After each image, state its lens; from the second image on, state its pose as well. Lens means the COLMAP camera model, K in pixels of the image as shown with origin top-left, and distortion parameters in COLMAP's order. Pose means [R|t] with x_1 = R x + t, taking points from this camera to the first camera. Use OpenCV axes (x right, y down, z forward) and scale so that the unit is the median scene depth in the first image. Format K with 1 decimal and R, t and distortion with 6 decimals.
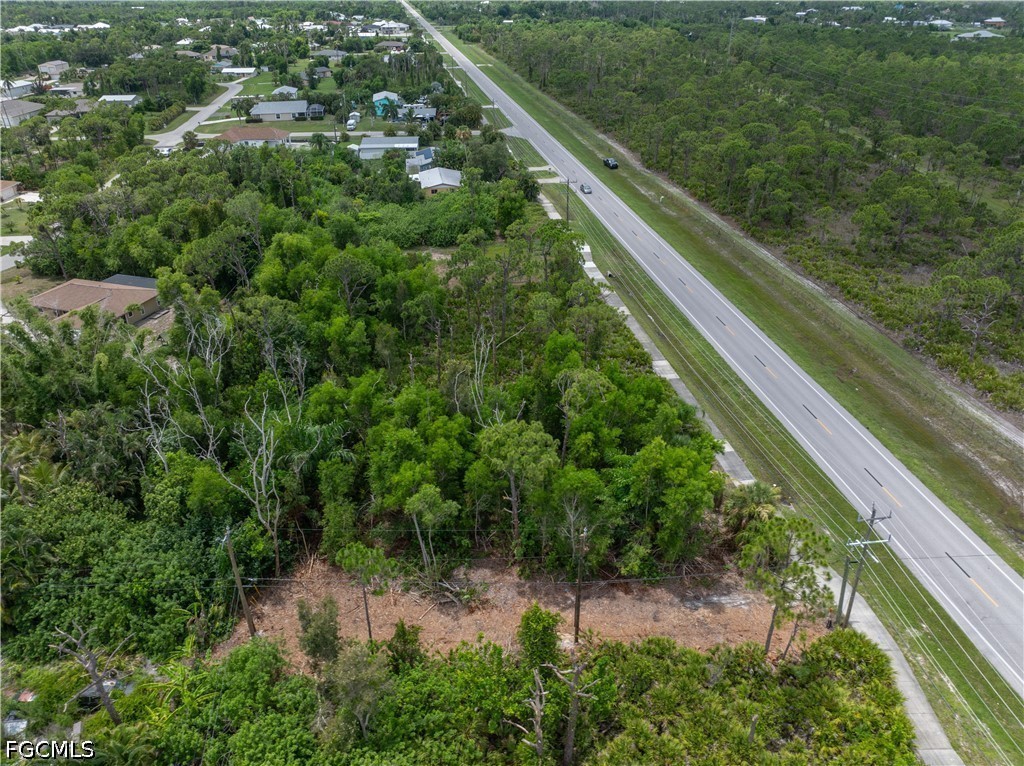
lens RADIAL K [[722.8, 0, 510.8], [0, 722.8, 382.1], [0, 0, 1]] dist [-0.054174, 0.025794]
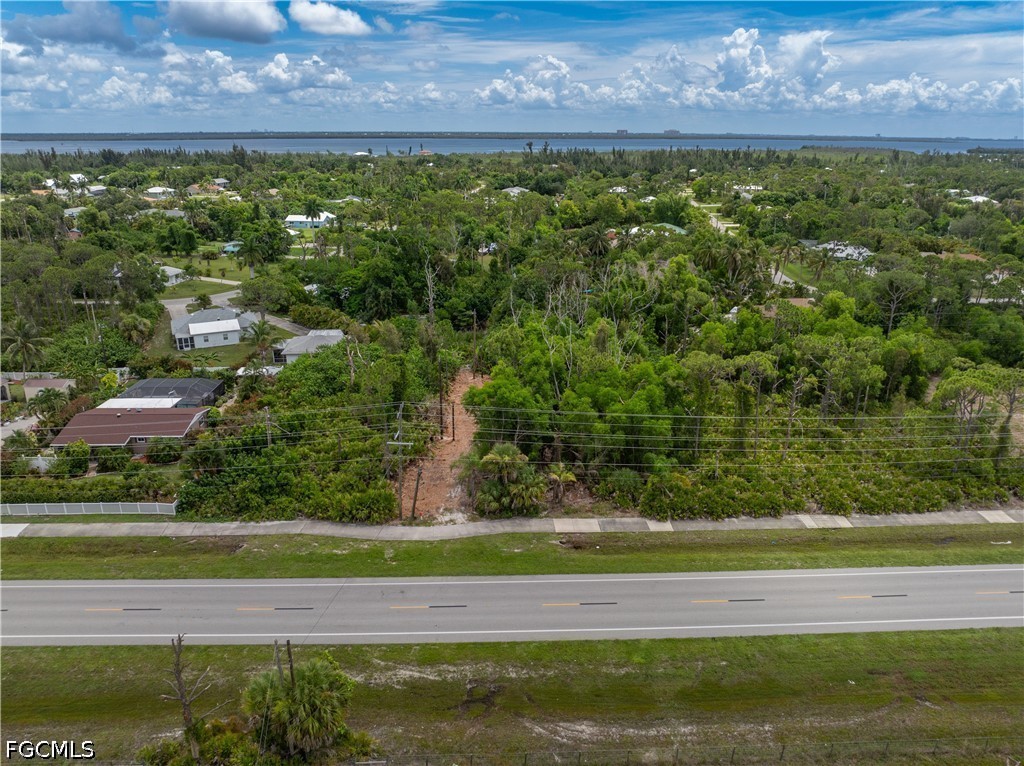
lens RADIAL K [[722.8, 0, 511.3], [0, 722.8, 384.9], [0, 0, 1]] dist [-0.054174, 0.025794]
pose [[-0.121745, 0.335857, -0.934012, 0.548088], [-0.495098, 0.795038, 0.350418, -0.141050], [0.860265, 0.505089, 0.069490, 0.325934]]
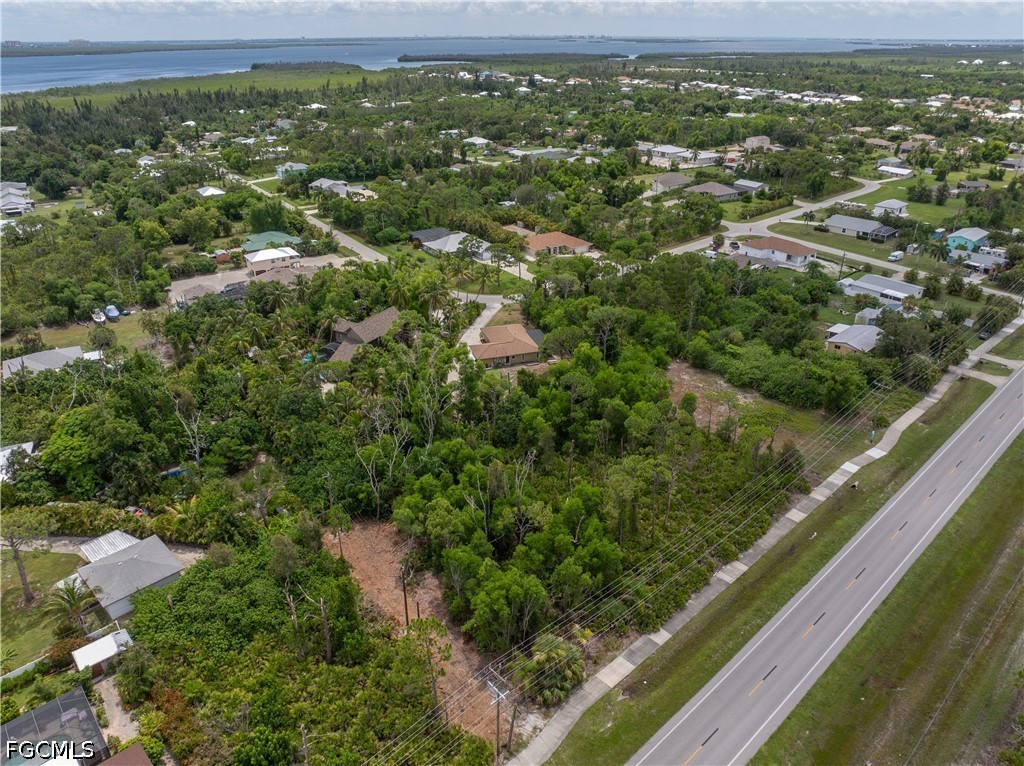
lens RADIAL K [[722.8, 0, 514.1], [0, 722.8, 381.9], [0, 0, 1]] dist [-0.054174, 0.025794]
pose [[0.562689, 0.366066, -0.741200, 0.422388], [-0.409194, 0.902400, 0.135037, -0.167389], [0.718291, 0.227310, 0.657562, -0.016406]]
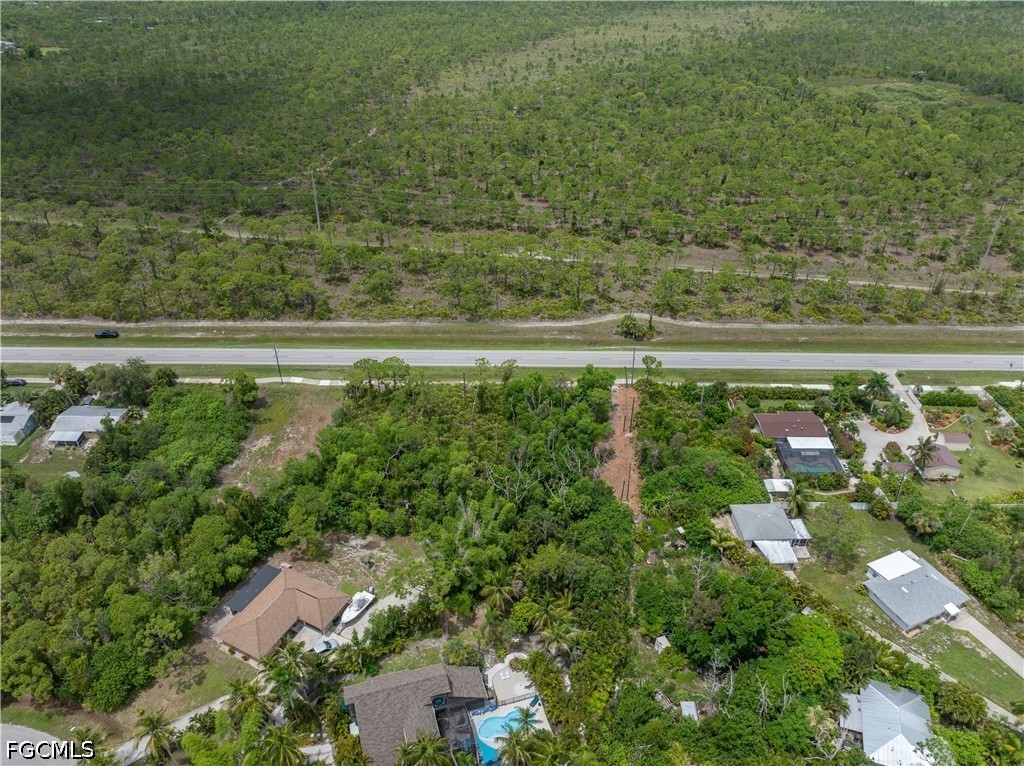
lens RADIAL K [[722.8, 0, 511.1], [0, 722.8, 377.6], [0, 0, 1]] dist [-0.054174, 0.025794]
pose [[0.164080, -0.531226, 0.831190, -0.867340], [0.481289, 0.778625, 0.402622, -0.471407], [-0.861068, 0.333980, 0.383430, 0.046549]]
